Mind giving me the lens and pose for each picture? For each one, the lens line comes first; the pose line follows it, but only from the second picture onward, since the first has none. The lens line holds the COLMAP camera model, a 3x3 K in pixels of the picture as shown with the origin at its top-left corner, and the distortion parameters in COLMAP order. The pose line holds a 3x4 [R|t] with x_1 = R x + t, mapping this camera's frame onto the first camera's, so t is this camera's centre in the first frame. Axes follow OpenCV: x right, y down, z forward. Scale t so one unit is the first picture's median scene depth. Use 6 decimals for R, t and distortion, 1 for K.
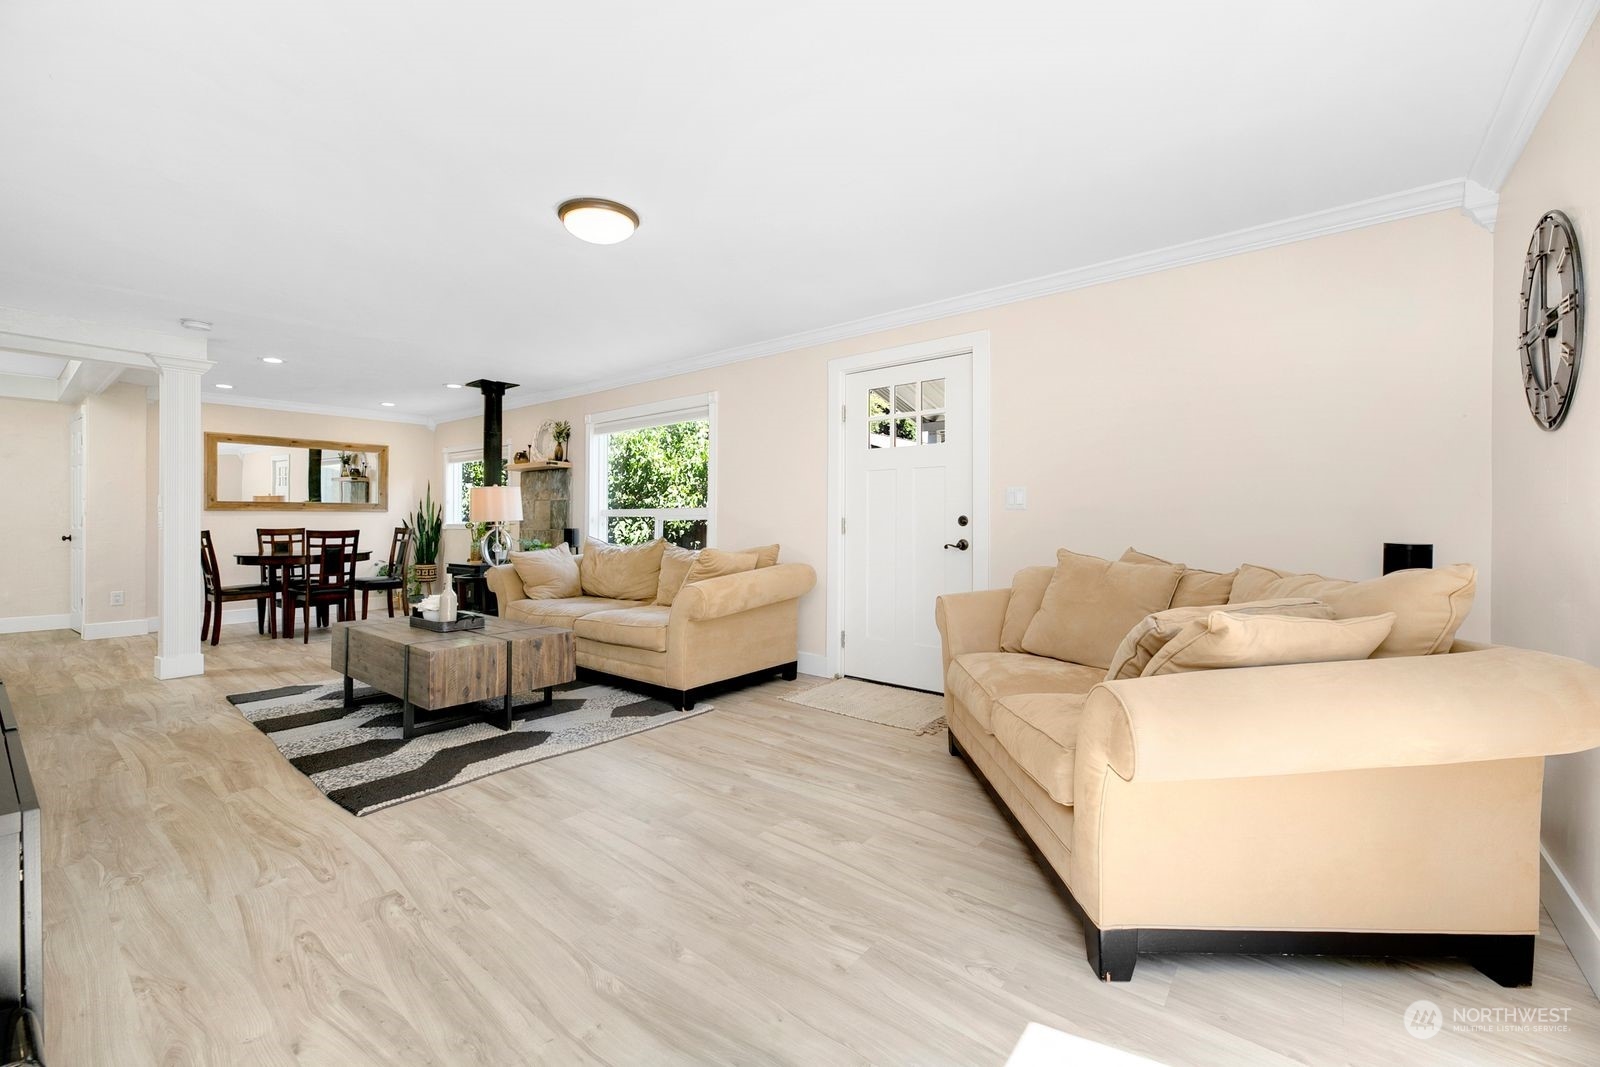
lens RADIAL K [[653.1, 0, 796.5], [0, 653.1, 526.6], [0, 0, 1]] dist [-0.000738, 0.000026]
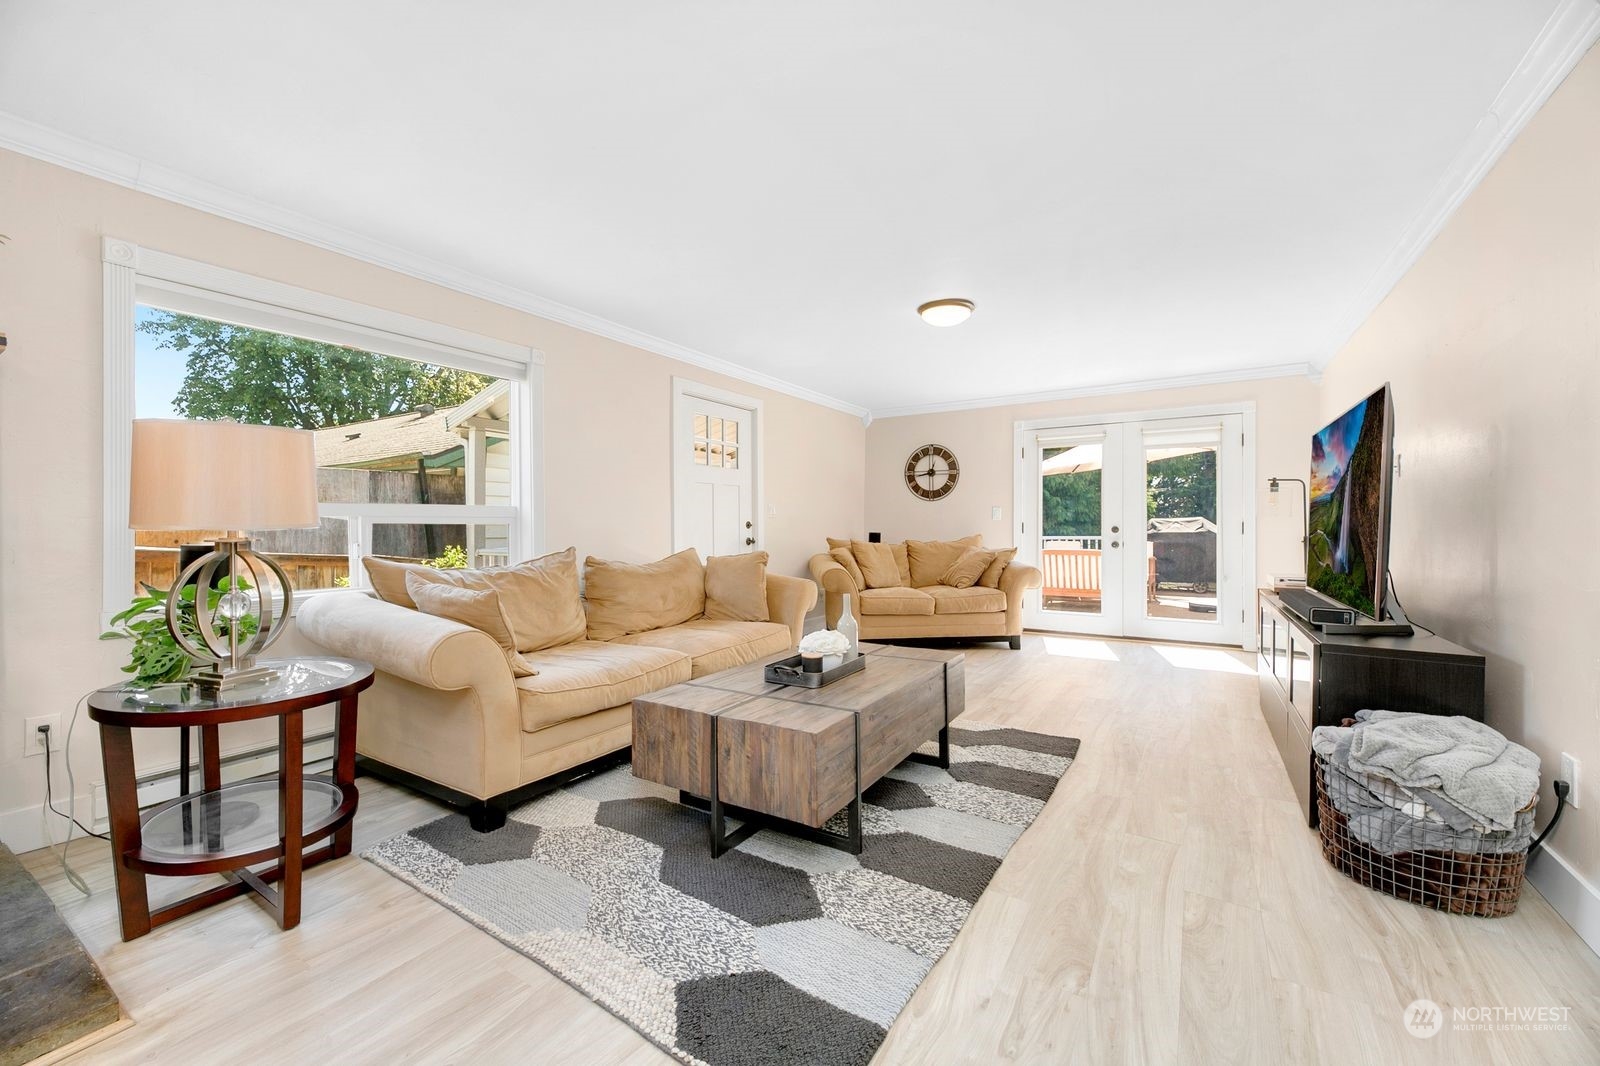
lens RADIAL K [[653.1, 0, 793.0], [0, 653.1, 532.5], [0, 0, 1]] dist [-0.000738, 0.000026]
pose [[-0.121568, -0.009158, 0.992541, -1.678596], [0.008900, 0.999907, 0.010316, -0.008445], [-0.992543, 0.010088, -0.121475, 1.515241]]
